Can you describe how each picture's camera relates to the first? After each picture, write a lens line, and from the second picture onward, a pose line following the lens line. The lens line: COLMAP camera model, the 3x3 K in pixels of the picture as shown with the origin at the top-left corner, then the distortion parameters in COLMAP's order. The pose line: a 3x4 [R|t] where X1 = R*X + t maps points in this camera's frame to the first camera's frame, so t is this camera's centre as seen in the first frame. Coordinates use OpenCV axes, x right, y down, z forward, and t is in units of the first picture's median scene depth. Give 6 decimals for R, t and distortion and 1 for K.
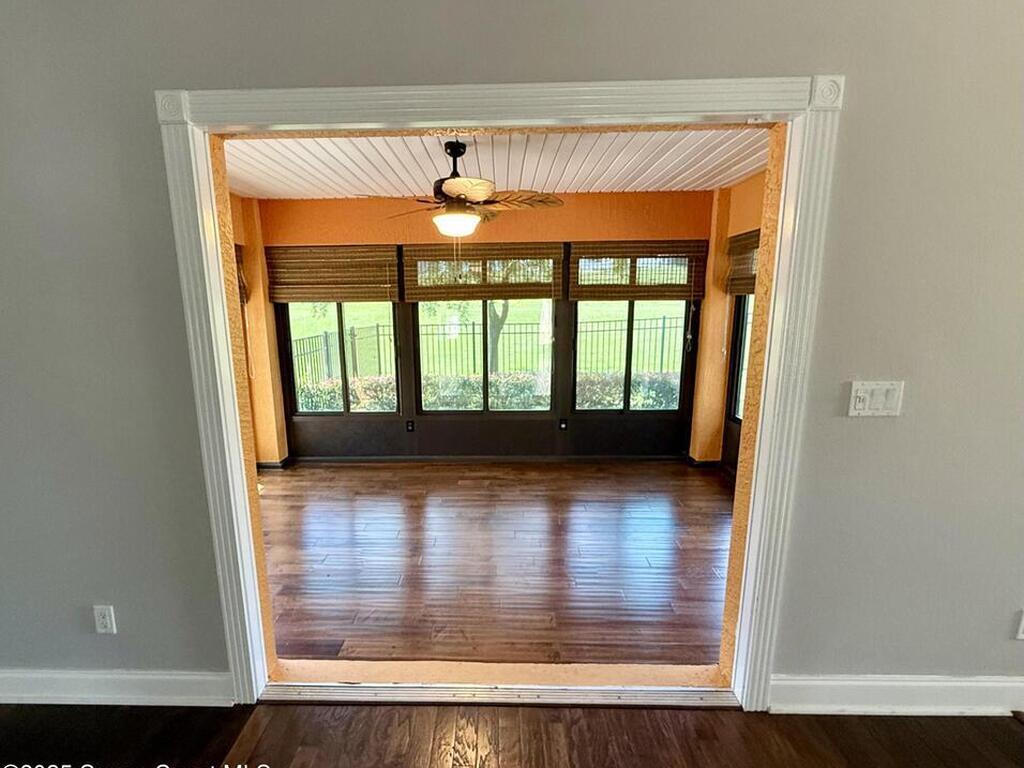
lens RADIAL K [[499.9, 0, 509.3], [0, 499.9, 414.0], [0, 0, 1]] dist [-0.001012, -0.000065]
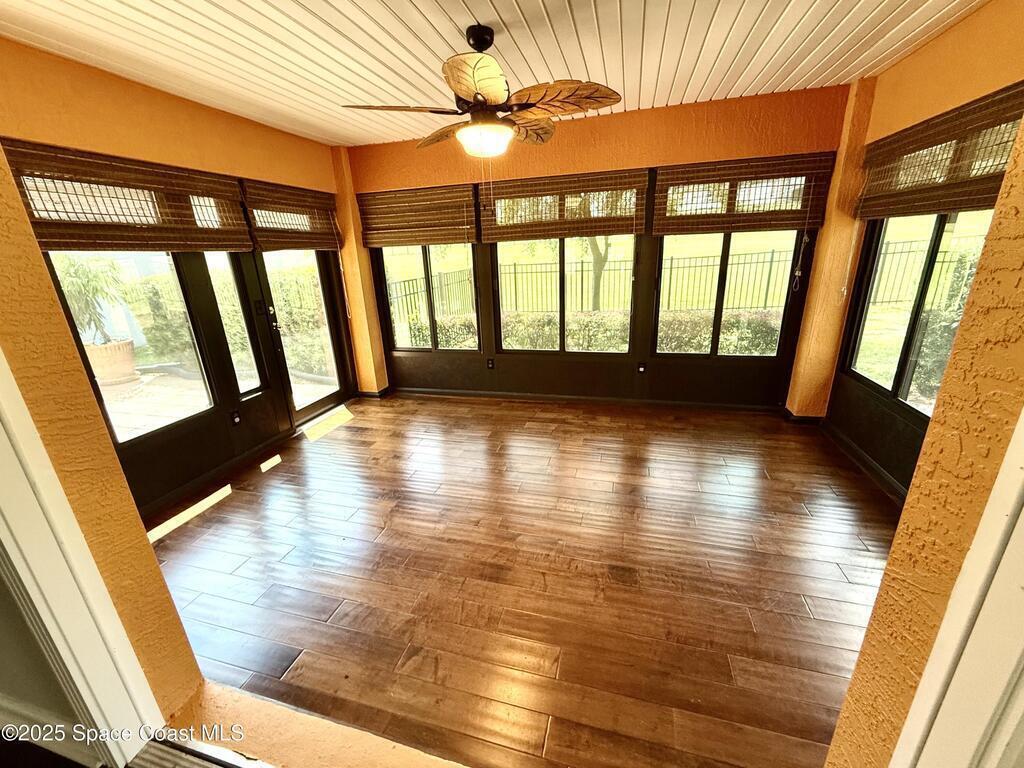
lens RADIAL K [[417.7, 0, 512.0], [0, 417.7, 384.0], [0, 0, 1]] dist [0.001291, 0.000054]
pose [[0.970145, 0.046674, -0.237991, 0.063438], [-0.021453, 0.993975, 0.107485, -0.032520], [0.241574, -0.099171, 0.965302, 0.169955]]
